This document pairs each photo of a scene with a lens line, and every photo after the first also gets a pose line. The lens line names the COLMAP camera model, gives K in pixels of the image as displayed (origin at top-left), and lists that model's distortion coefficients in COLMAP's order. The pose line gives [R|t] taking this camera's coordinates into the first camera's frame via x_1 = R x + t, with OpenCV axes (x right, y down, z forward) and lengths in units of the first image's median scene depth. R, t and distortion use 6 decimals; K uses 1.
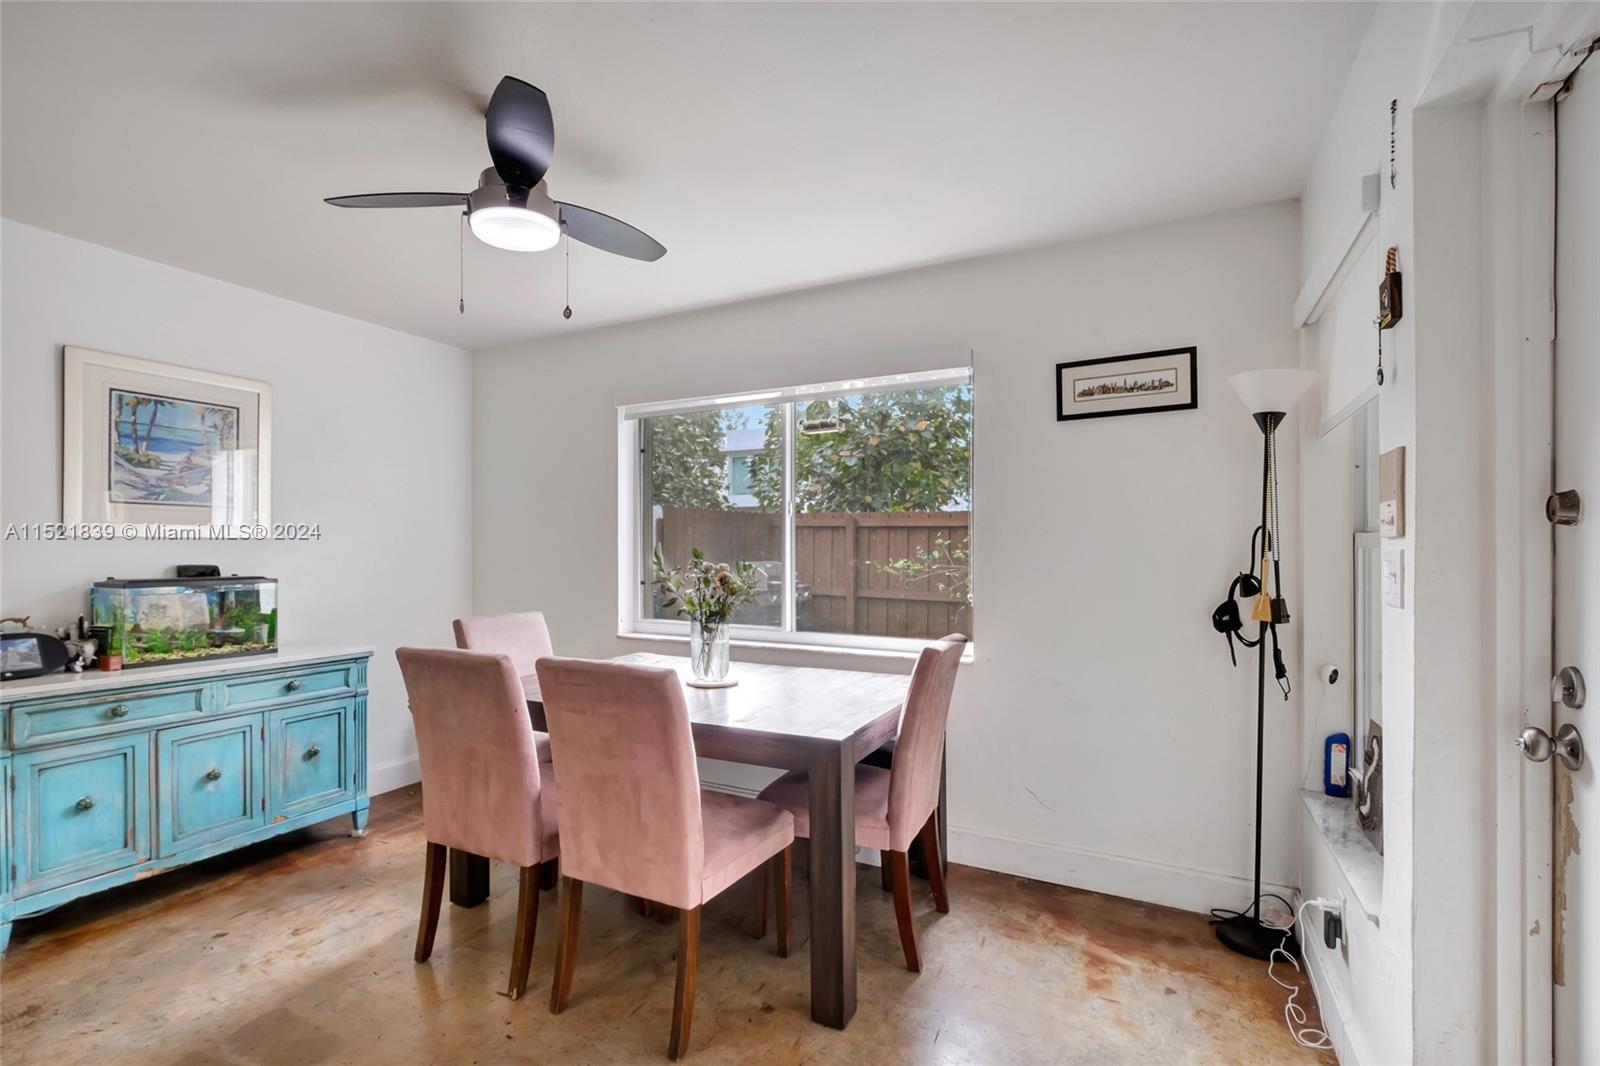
lens RADIAL K [[723.7, 0, 799.2], [0, 723.7, 549.7], [0, 0, 1]] dist [0.001214, -0.000056]
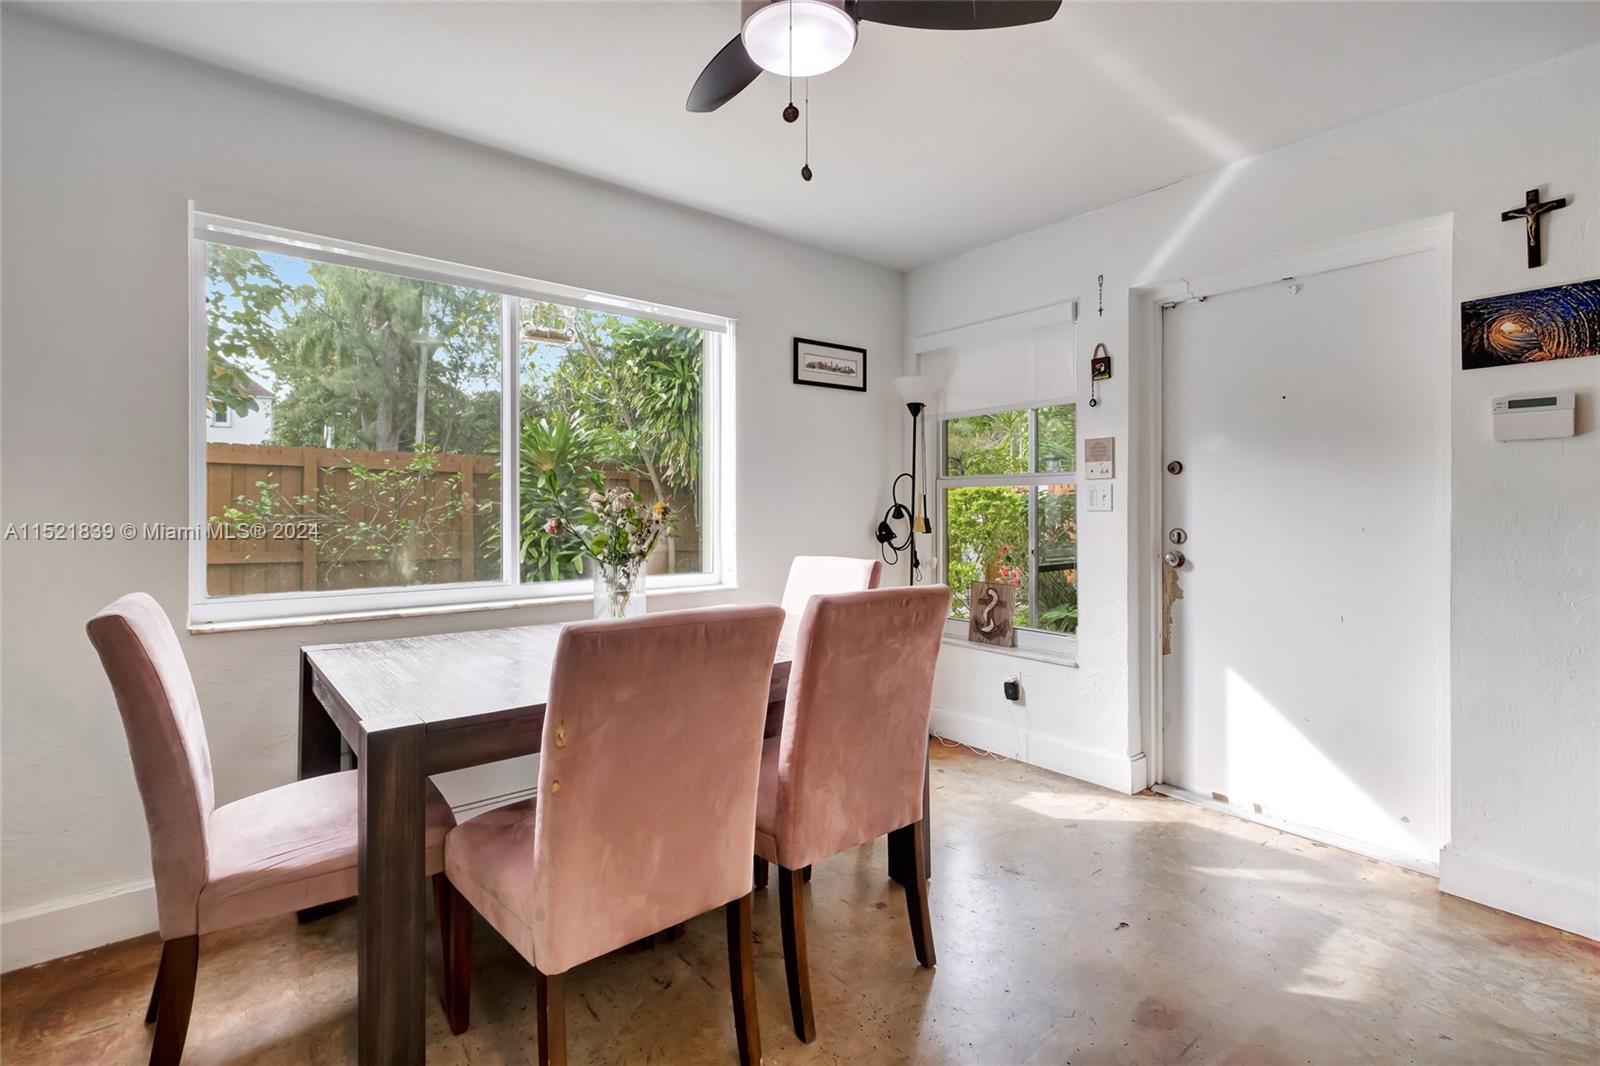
lens RADIAL K [[721.8, 0, 804.7], [0, 721.8, 507.7], [0, 0, 1]] dist [0.027111, -0.007500]
pose [[0.400424, -0.001375, 0.916329, -0.829604], [-0.001956, 0.999995, 0.002356, 0.035330], [-0.916328, -0.002736, 0.400420, 0.523791]]
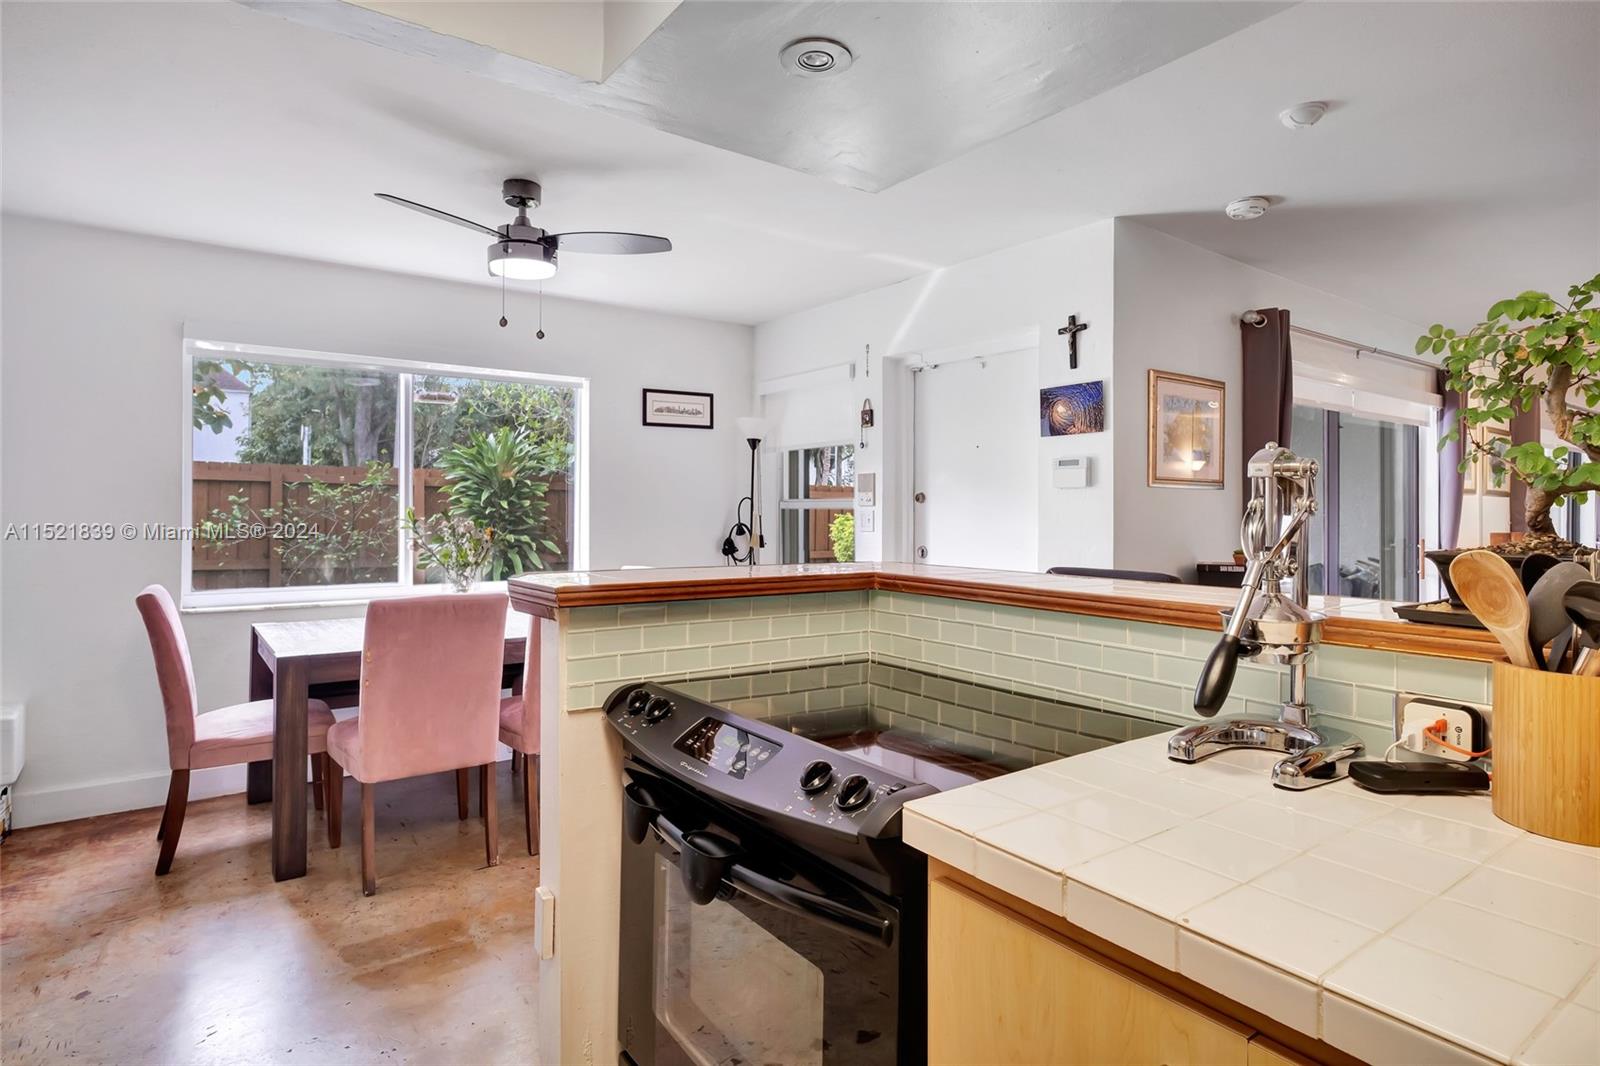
lens RADIAL K [[853.5, 0, 794.8], [0, 853.5, 501.9], [0, 0, 1]] dist [0.015898, 0.000968]
pose [[0.458984, 0.008755, 0.888401, -1.179401], [-0.004107, 0.999962, -0.007732, -0.004303], [-0.888435, -0.000100, 0.459003, -0.120947]]
